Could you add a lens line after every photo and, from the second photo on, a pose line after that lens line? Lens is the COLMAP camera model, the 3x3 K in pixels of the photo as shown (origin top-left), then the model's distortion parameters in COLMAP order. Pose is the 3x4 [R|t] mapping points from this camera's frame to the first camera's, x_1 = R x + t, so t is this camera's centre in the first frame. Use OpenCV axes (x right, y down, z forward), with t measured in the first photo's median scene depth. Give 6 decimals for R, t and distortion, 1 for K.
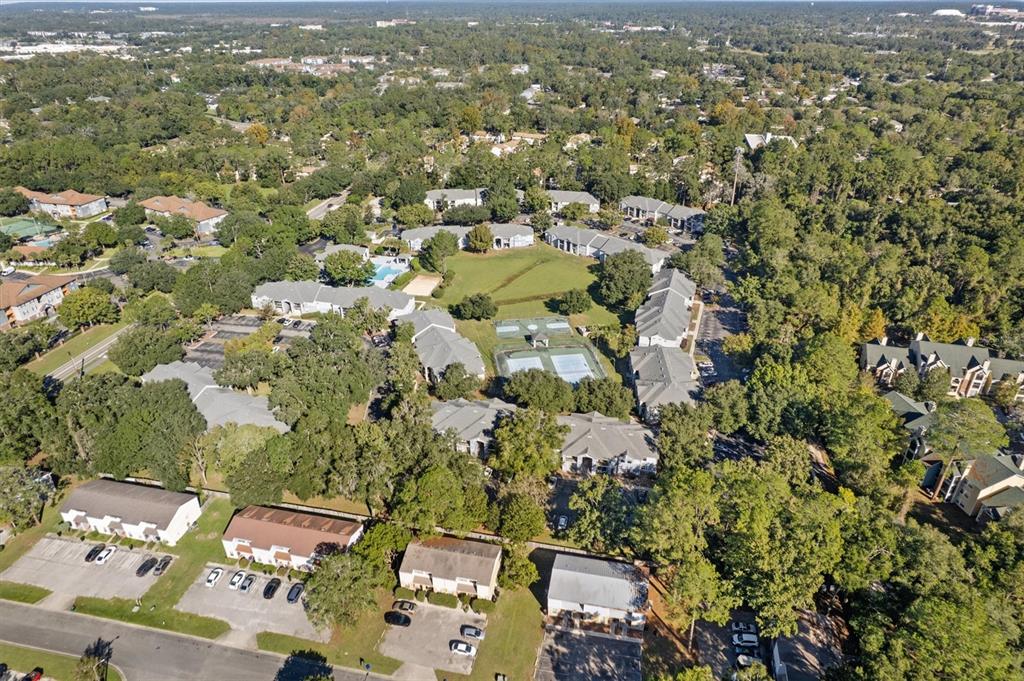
lens RADIAL K [[655.6, 0, 513.2], [0, 655.6, 324.6], [0, 0, 1]] dist [-0.078116, 0.075298]
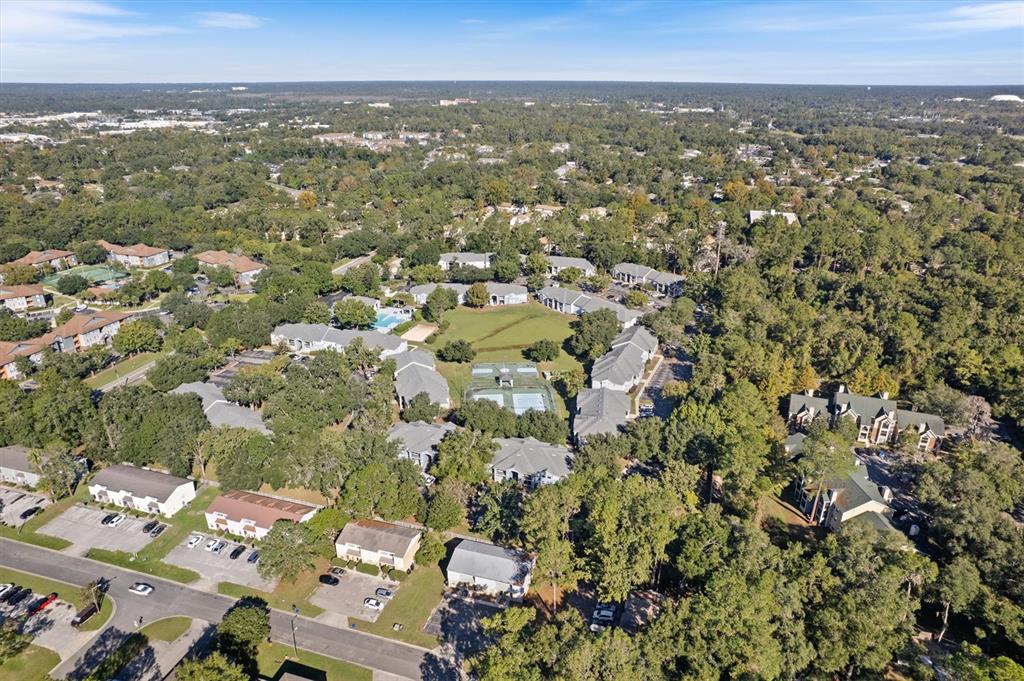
lens RADIAL K [[655.6, 0, 513.2], [0, 655.6, 324.6], [0, 0, 1]] dist [-0.078116, 0.075298]
pose [[0.995619, 0.037176, -0.085799, 0.118961], [-0.046102, 0.993454, -0.104517, 0.036670], [0.081352, 0.108014, 0.990815, -0.116204]]
